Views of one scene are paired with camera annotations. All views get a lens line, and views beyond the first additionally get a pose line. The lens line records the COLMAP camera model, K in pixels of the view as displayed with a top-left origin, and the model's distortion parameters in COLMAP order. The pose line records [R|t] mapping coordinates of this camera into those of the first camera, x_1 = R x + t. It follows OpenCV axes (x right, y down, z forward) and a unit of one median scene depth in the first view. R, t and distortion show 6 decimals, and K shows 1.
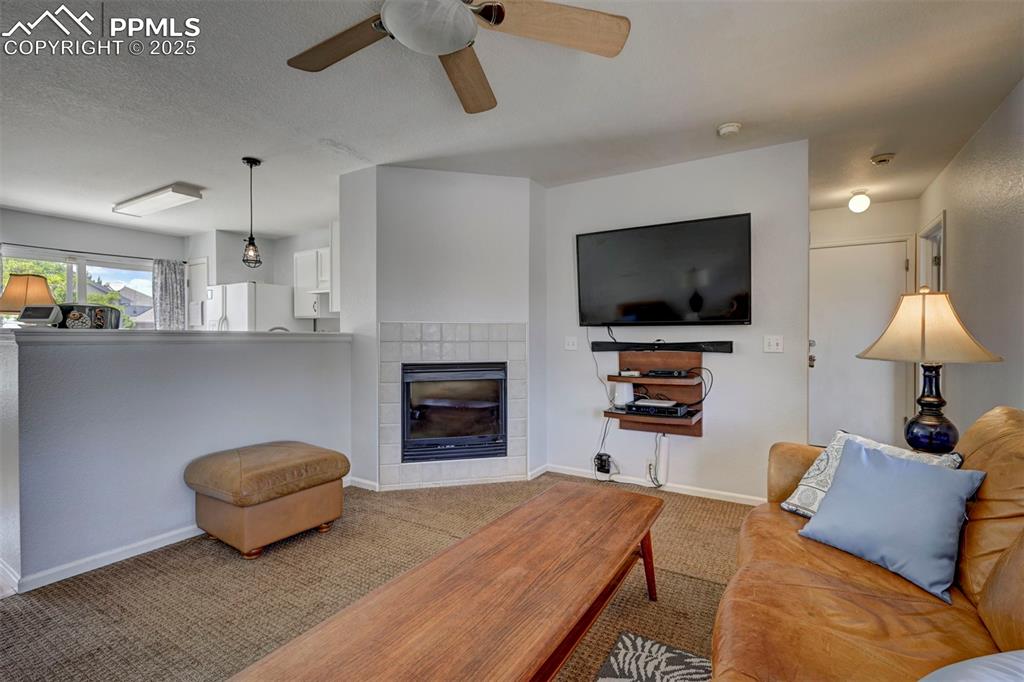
lens RADIAL K [[477.5, 0, 515.5], [0, 477.5, 343.9], [0, 0, 1]] dist [-0.000592, -0.000047]
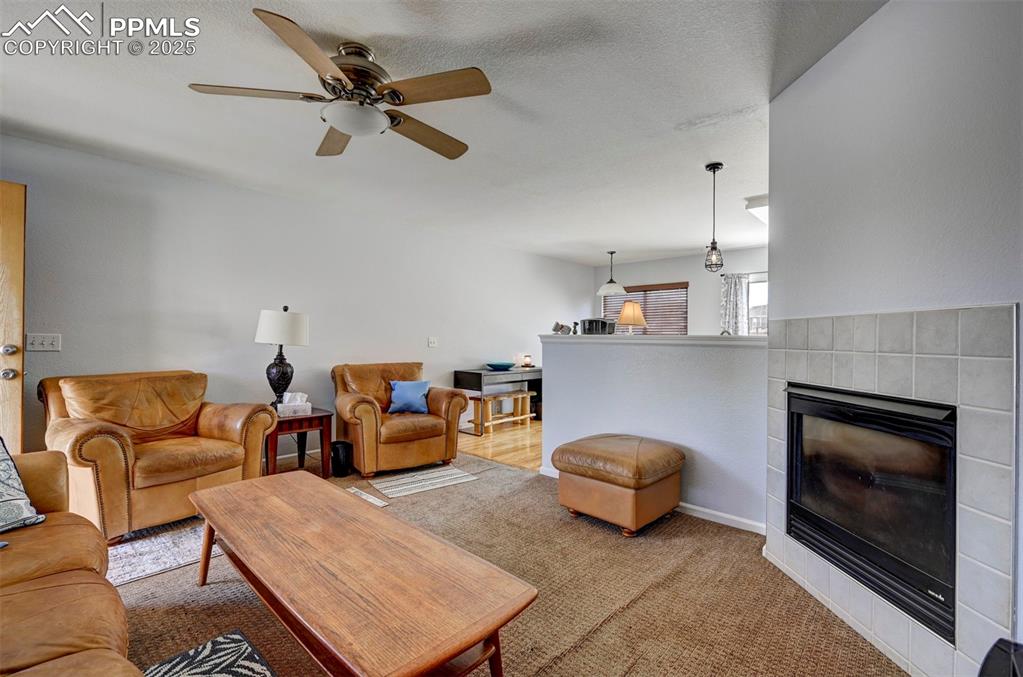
lens RADIAL K [[454.6, 0, 515.4], [0, 454.6, 336.8], [0, 0, 1]] dist [0.000309, 0.000135]
pose [[-0.206961, -0.007810, -0.978318, 0.452211], [-0.013847, 0.999891, -0.005053, -0.012244], [0.978251, 0.012501, -0.207047, 0.762865]]
